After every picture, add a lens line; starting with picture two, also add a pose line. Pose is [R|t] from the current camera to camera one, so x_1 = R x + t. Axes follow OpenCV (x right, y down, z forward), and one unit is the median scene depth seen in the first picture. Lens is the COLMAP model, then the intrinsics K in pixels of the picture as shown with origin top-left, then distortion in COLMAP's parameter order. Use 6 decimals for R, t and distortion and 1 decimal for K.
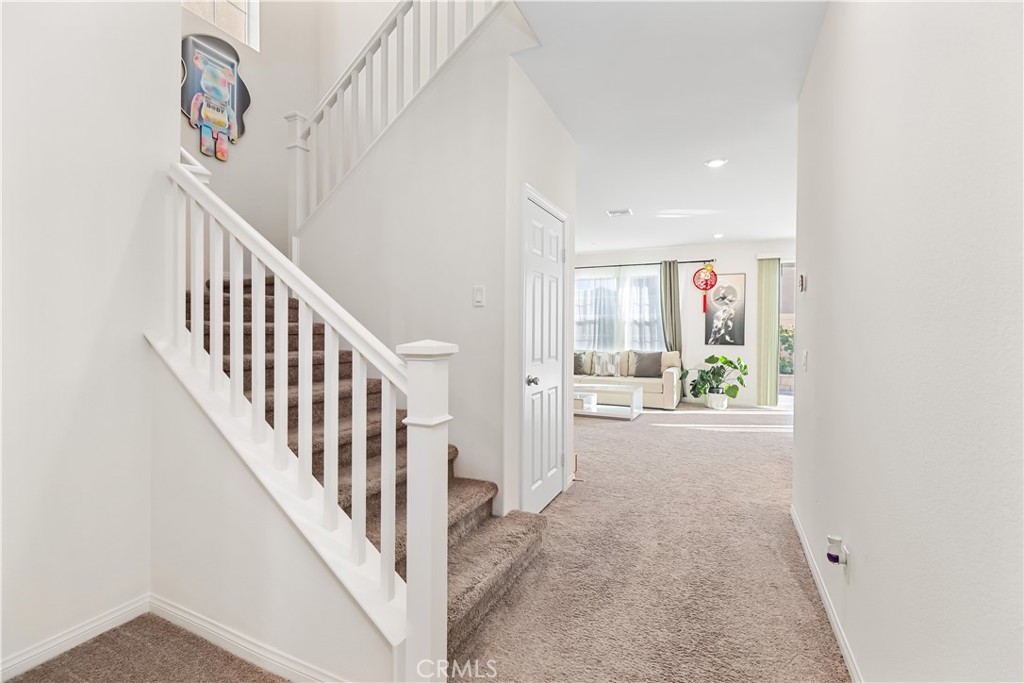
lens RADIAL K [[452.1, 0, 506.0], [0, 452.1, 334.9], [0, 0, 1]] dist [0.000452, 0.000070]
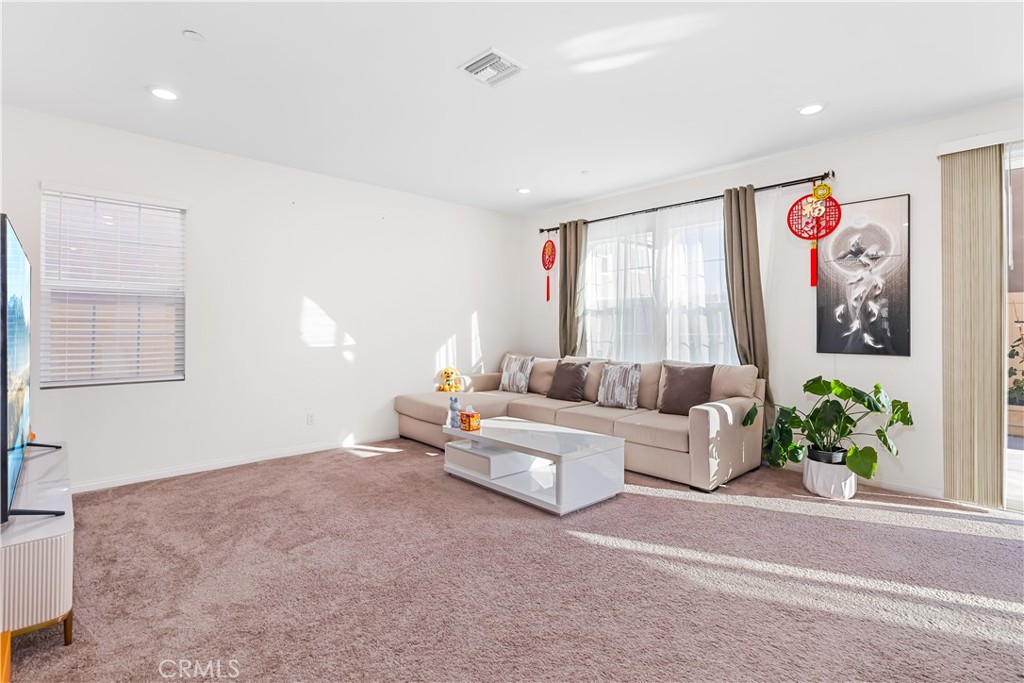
lens RADIAL K [[486.1, 0, 509.3], [0, 486.1, 324.1], [0, 0, 1]] dist [-0.000669, 0.000264]
pose [[0.929528, -0.008512, -0.368653, 0.330855], [0.001446, 0.999810, -0.019439, 0.000896], [0.368748, 0.017536, 0.929364, 0.404177]]
